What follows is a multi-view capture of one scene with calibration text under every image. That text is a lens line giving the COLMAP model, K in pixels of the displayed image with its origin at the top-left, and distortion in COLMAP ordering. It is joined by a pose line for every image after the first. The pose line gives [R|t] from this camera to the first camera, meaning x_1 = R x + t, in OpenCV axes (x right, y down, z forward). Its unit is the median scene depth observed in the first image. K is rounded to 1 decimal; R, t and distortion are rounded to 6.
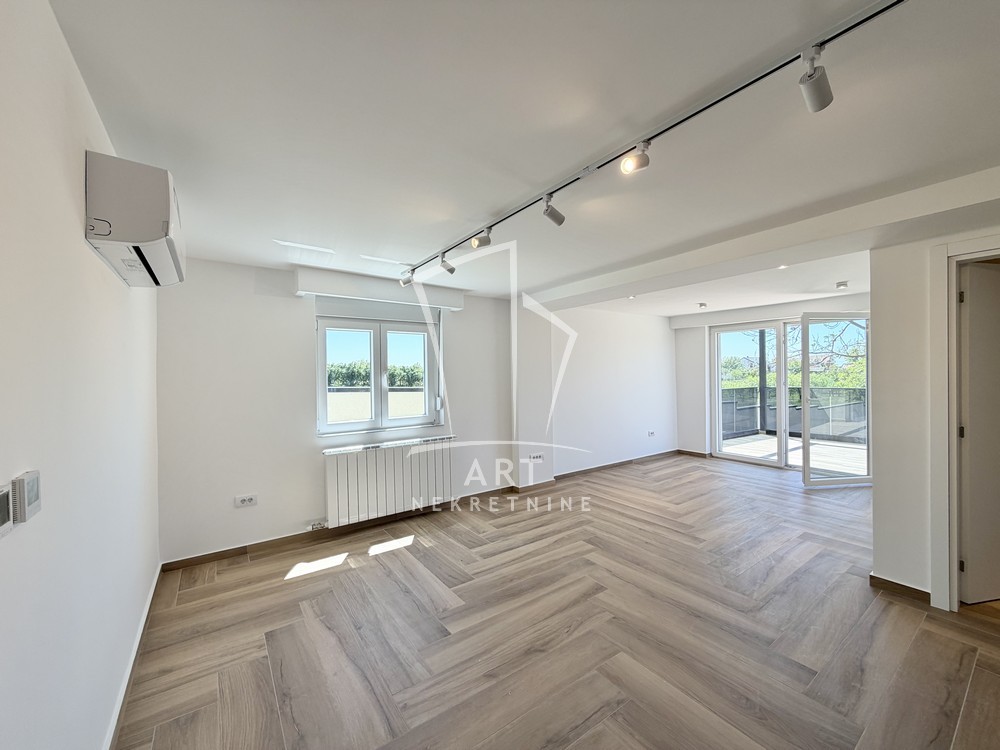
lens RADIAL K [[399.0, 0, 497.7], [0, 399.0, 376.3], [0, 0, 1]] dist [-0.001964, 0.000276]
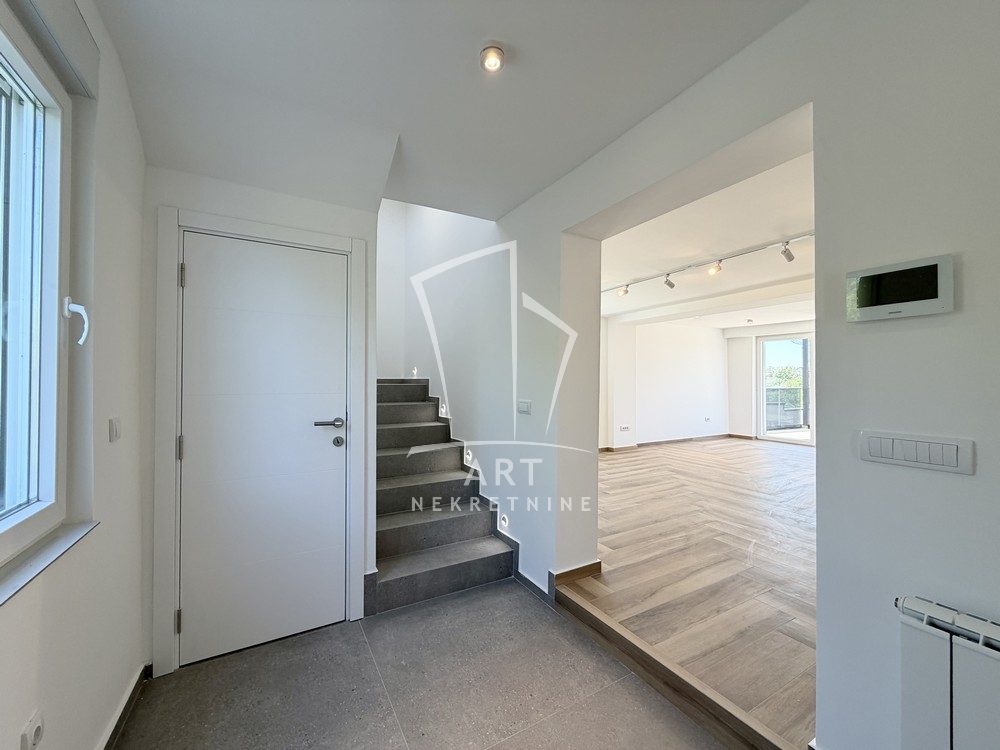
lens RADIAL K [[399.0, 0, 496.0], [0, 399.0, 375.7], [0, 0, 1]] dist [-0.001964, 0.000276]
pose [[0.994874, 0.016952, -0.099687, -0.382822], [-0.018602, 0.999704, -0.015652, 0.082989], [0.099392, 0.017426, 0.994896, -0.801937]]
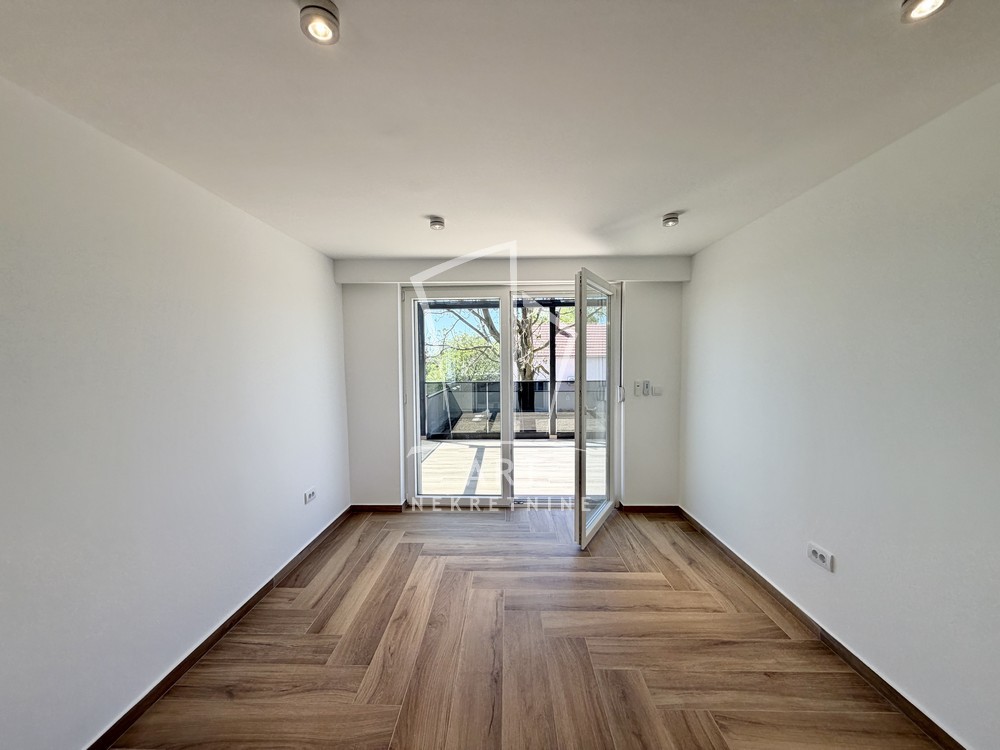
lens RADIAL K [[399.0, 0, 501.1], [0, 399.0, 376.5], [0, 0, 1]] dist [-0.001964, 0.000276]
pose [[0.598203, -0.028816, 0.800826, 0.342255], [0.008453, 0.999525, 0.029651, -0.022049], [-0.801300, -0.010968, 0.598162, 1.238696]]
